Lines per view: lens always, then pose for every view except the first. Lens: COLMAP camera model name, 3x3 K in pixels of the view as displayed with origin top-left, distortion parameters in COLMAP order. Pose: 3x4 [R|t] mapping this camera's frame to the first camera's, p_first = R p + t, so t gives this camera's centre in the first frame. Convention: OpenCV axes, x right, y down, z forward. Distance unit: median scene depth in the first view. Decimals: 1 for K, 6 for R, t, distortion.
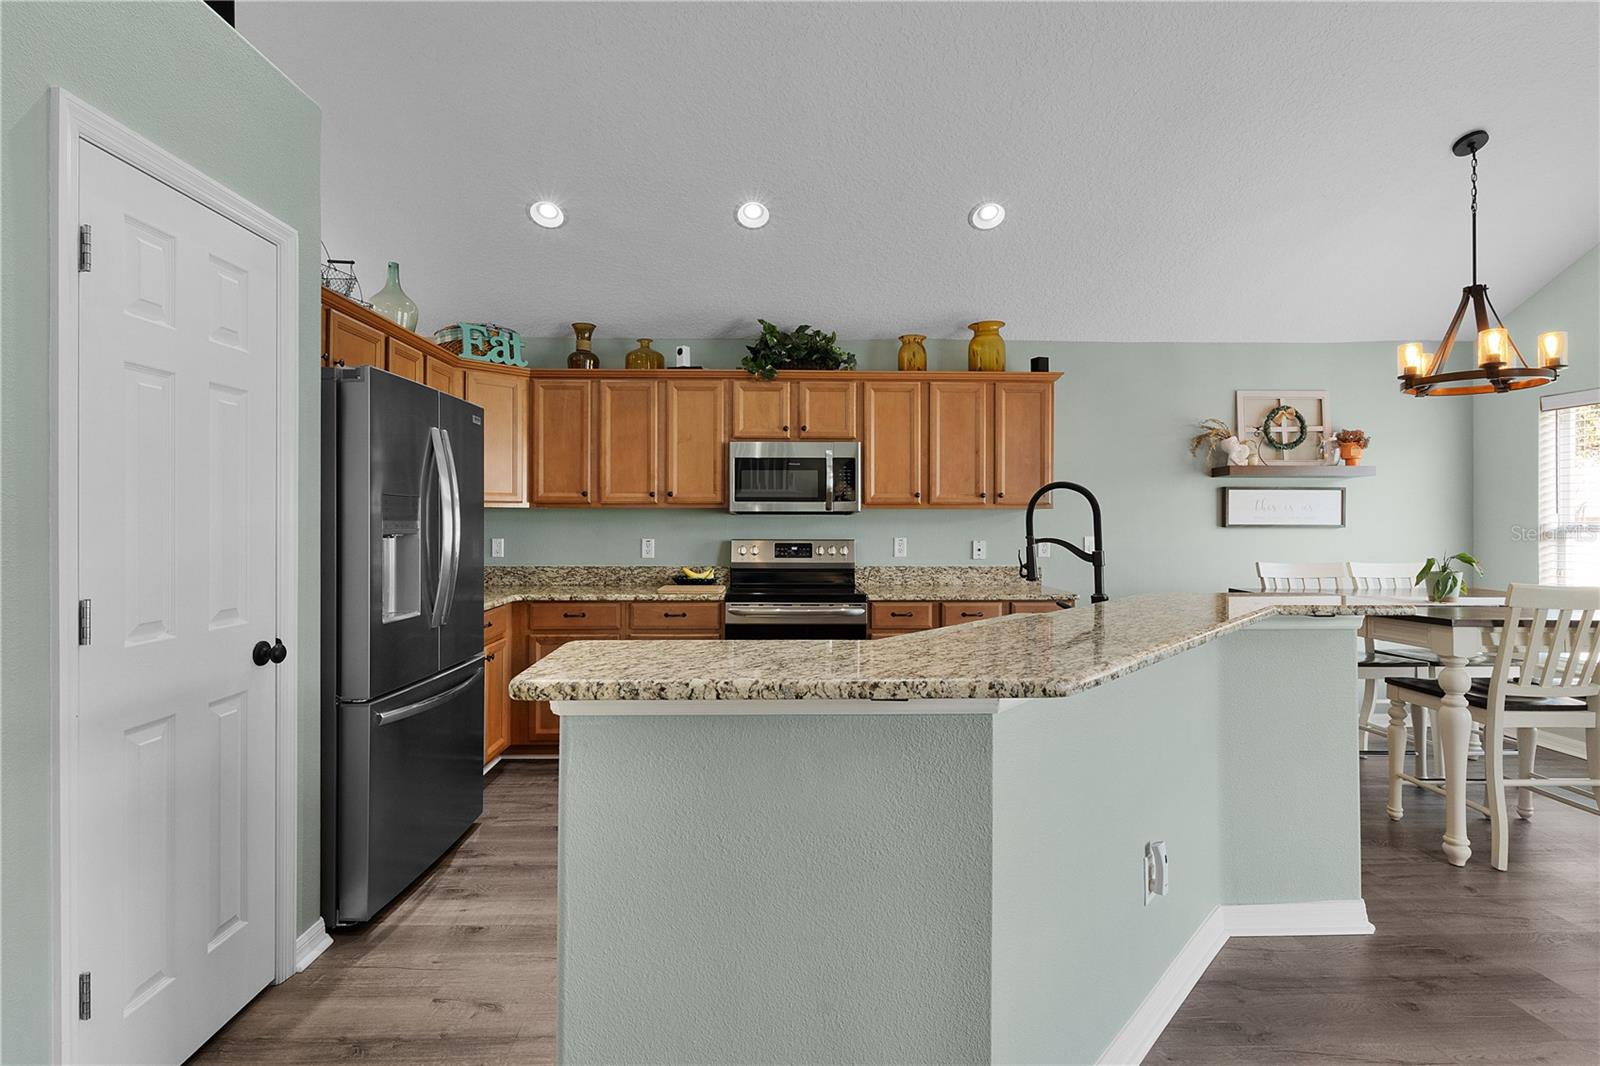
lens RADIAL K [[777.6, 0, 788.7], [0, 777.6, 523.7], [0, 0, 1]] dist [0.004425, 0.000293]
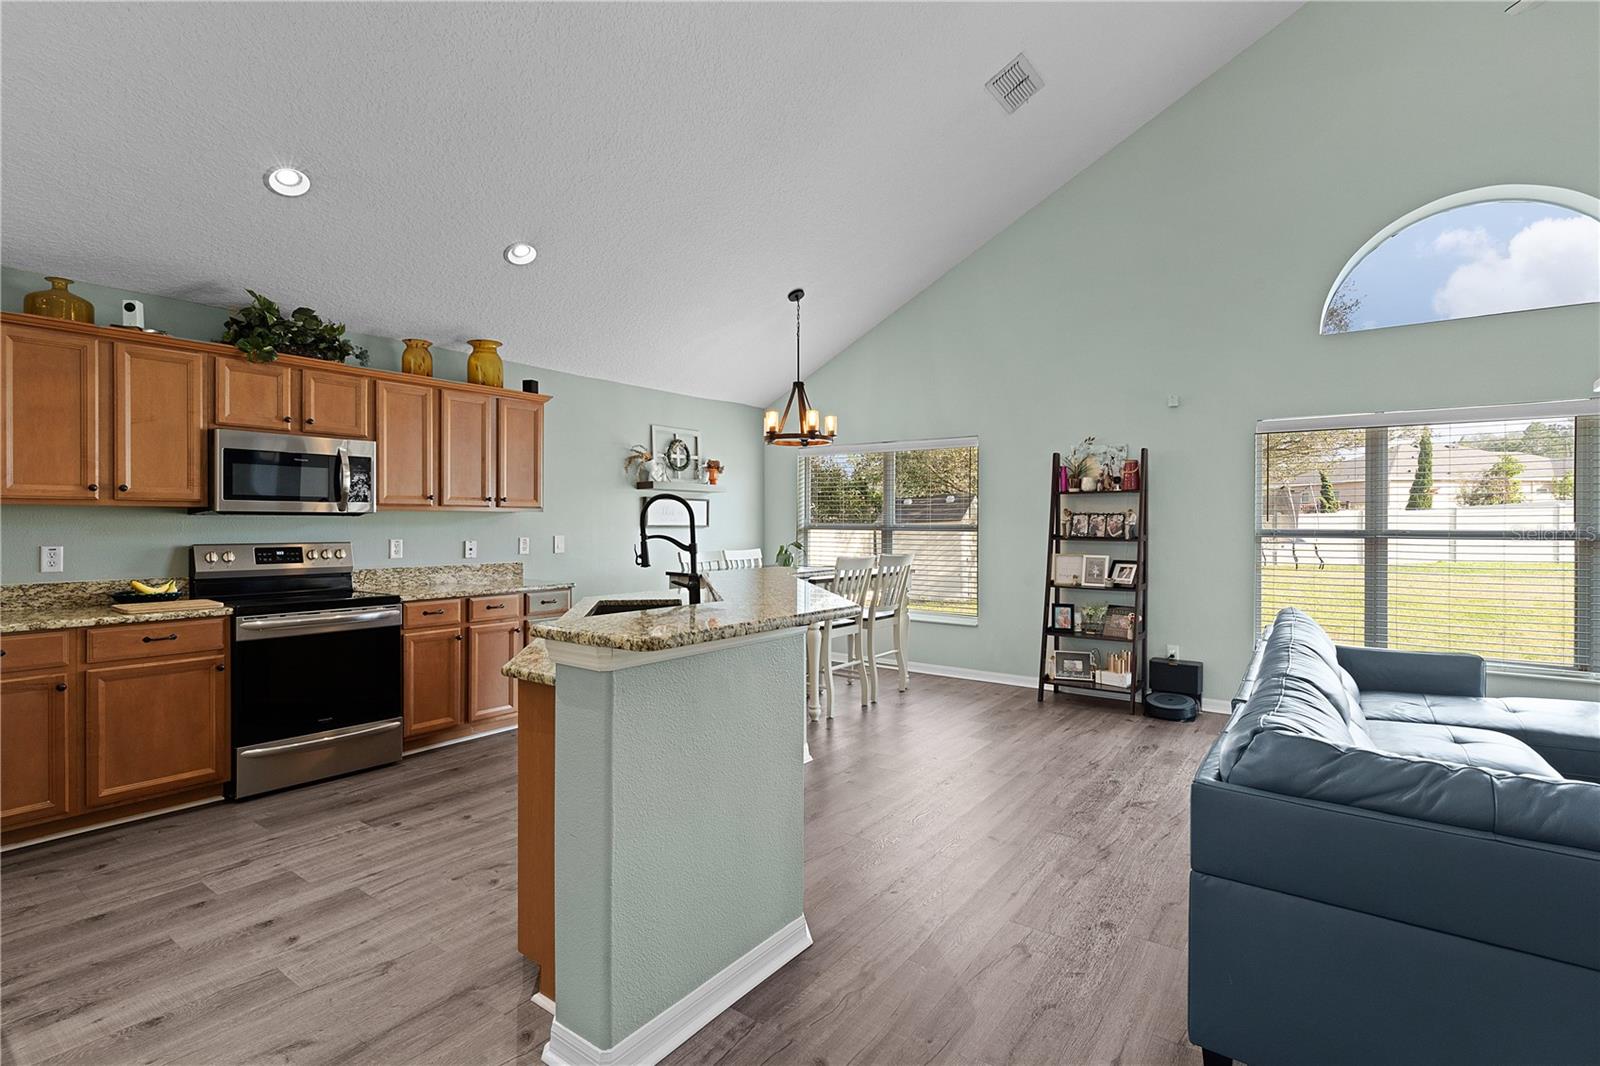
lens RADIAL K [[769.2, 0, 795.0], [0, 769.2, 537.4], [0, 0, 1]] dist [-0.001266, -0.000427]
pose [[0.618581, -0.014965, 0.785578, -0.336298], [0.002909, 0.999855, 0.016756, 0.000769], [-0.785716, -0.008080, 0.618535, -0.012305]]
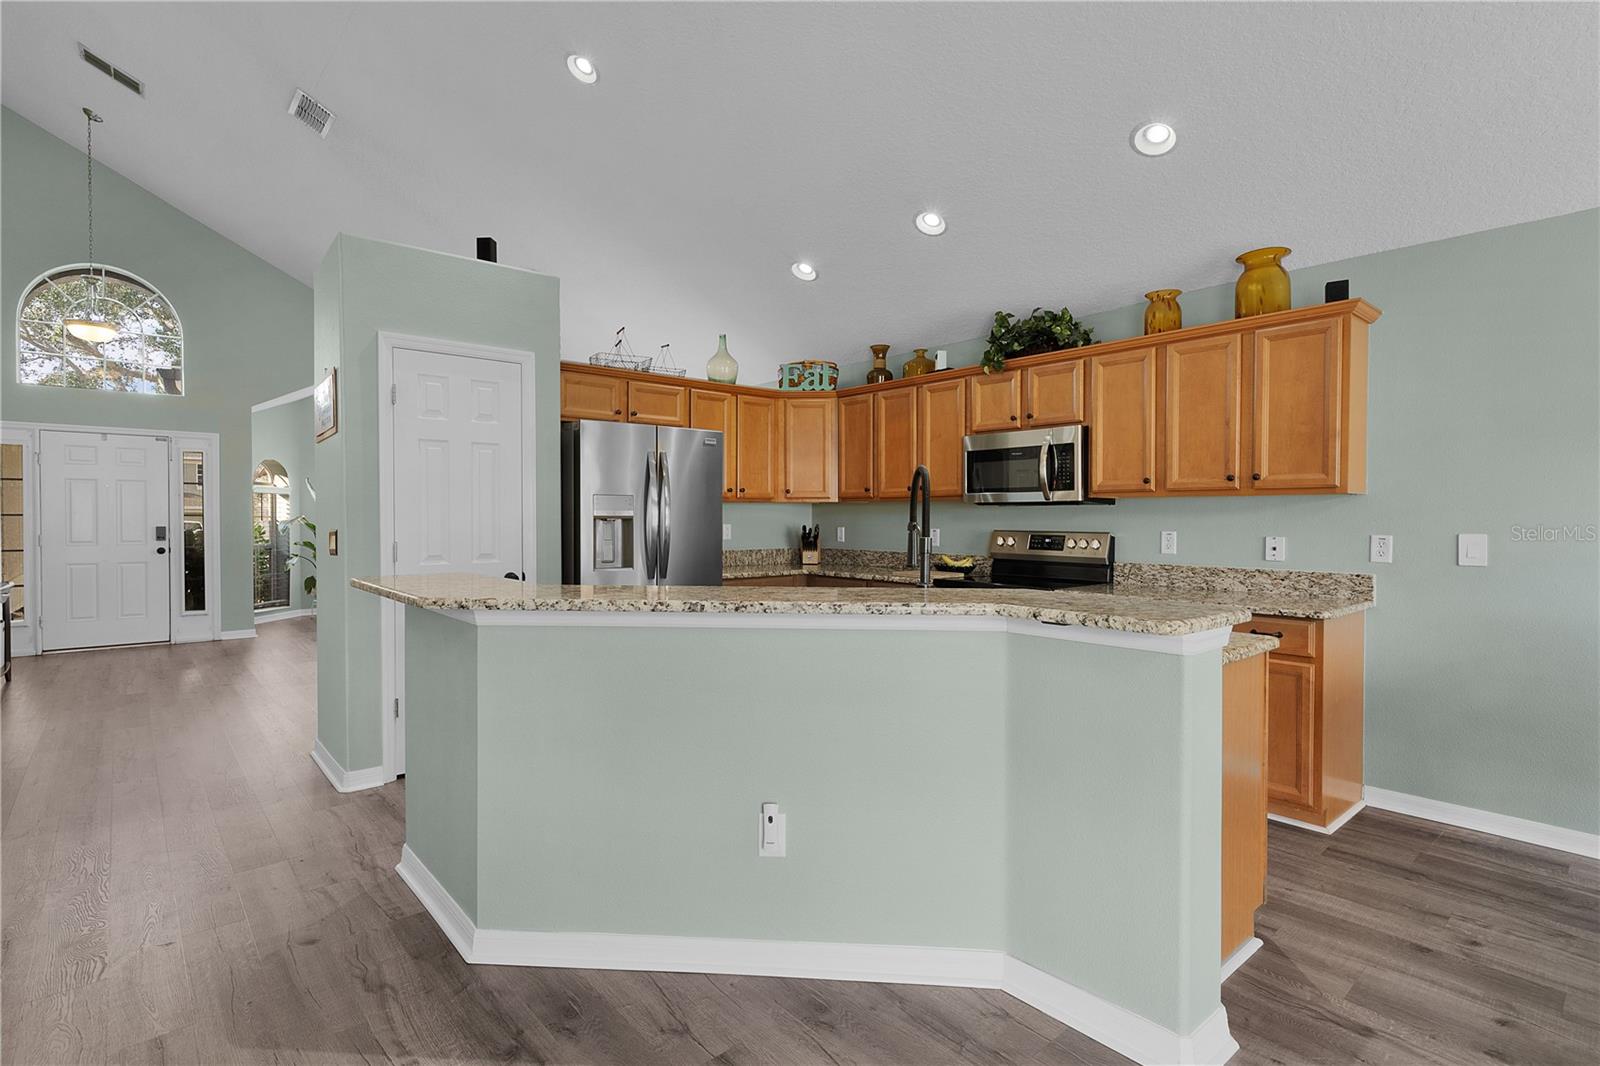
lens RADIAL K [[777.6, 0, 789.1], [0, 777.6, 535.4], [0, 0, 1]] dist [-0.000708, -0.000090]
pose [[0.625457, 0.018863, -0.780030, 0.583699], [-0.004586, 0.999779, 0.020500, 0.007575], [0.780245, -0.009245, 0.625406, 0.156281]]
